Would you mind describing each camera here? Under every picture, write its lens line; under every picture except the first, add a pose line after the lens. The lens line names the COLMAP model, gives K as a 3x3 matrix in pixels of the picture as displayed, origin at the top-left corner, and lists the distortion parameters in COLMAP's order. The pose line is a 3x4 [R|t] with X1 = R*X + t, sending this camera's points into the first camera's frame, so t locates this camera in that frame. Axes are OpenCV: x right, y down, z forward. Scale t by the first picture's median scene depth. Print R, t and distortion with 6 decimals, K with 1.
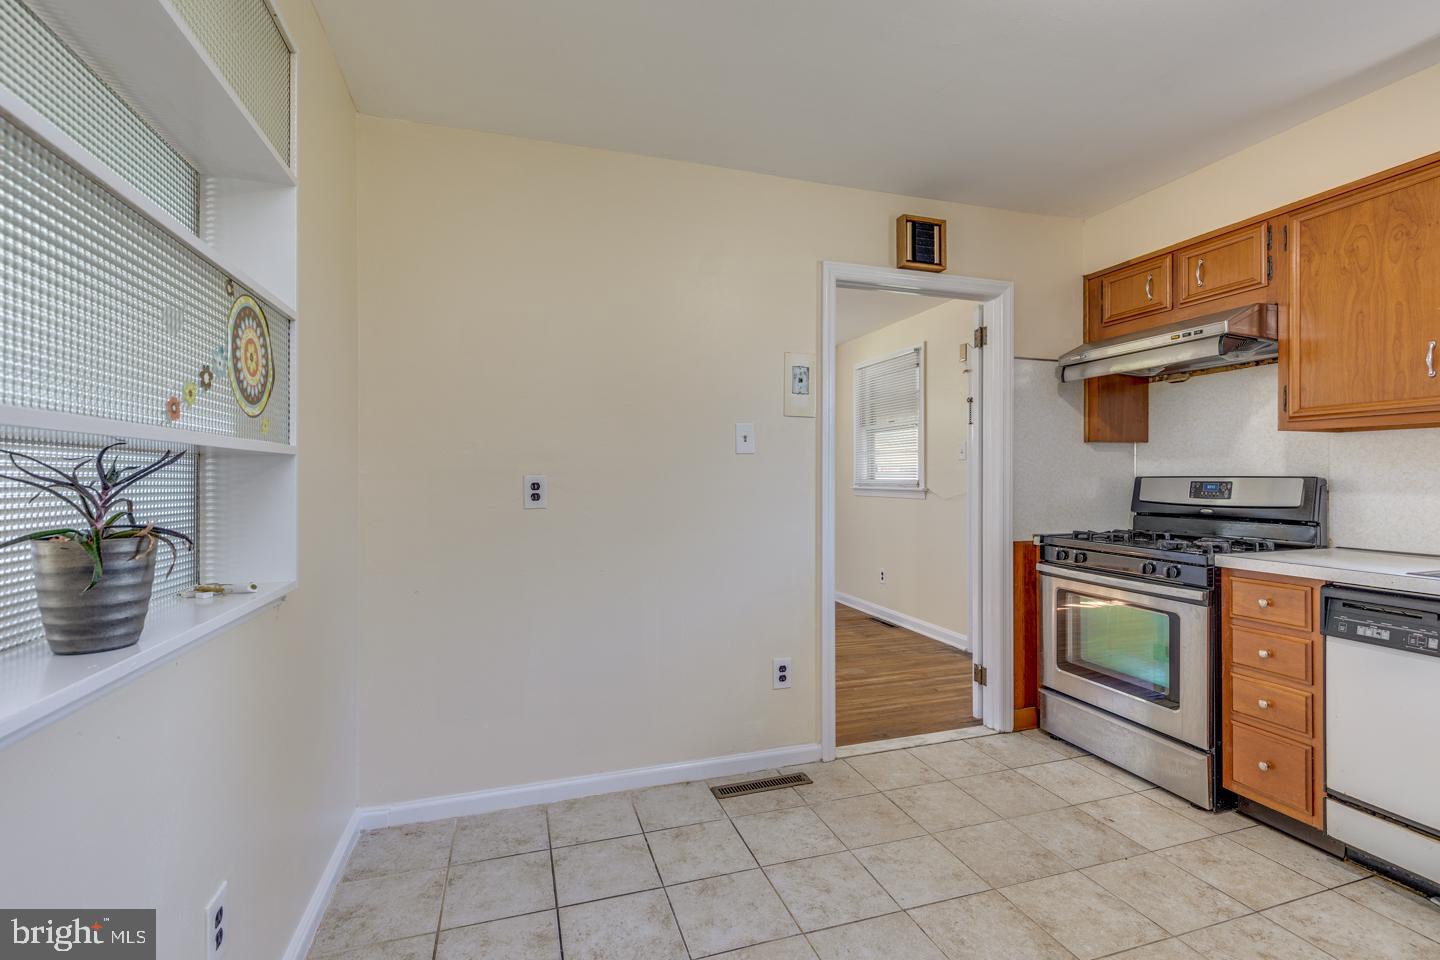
lens RADIAL K [[648.5, 0, 713.5], [0, 648.5, 477.0], [0, 0, 1]] dist [0.008368, -0.001362]
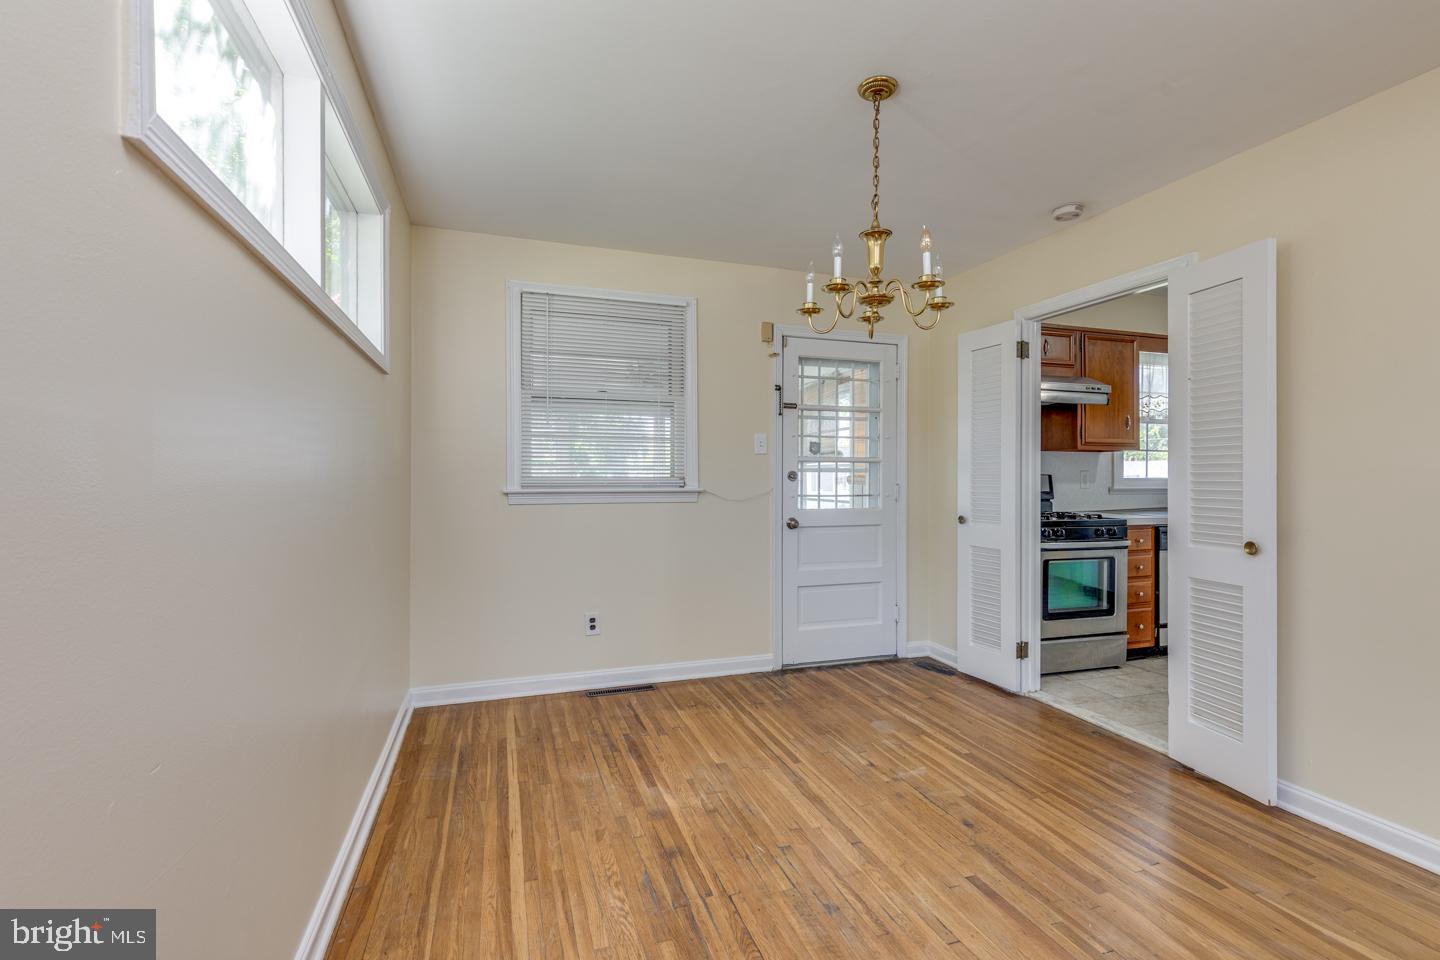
lens RADIAL K [[648.5, 0, 716.0], [0, 648.5, 471.7], [0, 0, 1]] dist [0.008368, -0.001362]
pose [[-0.017798, 0.009129, 0.999800, -0.976959], [-0.001380, 0.999957, -0.009155, 0.010486], [-0.999841, -0.001542, -0.017784, 2.156256]]
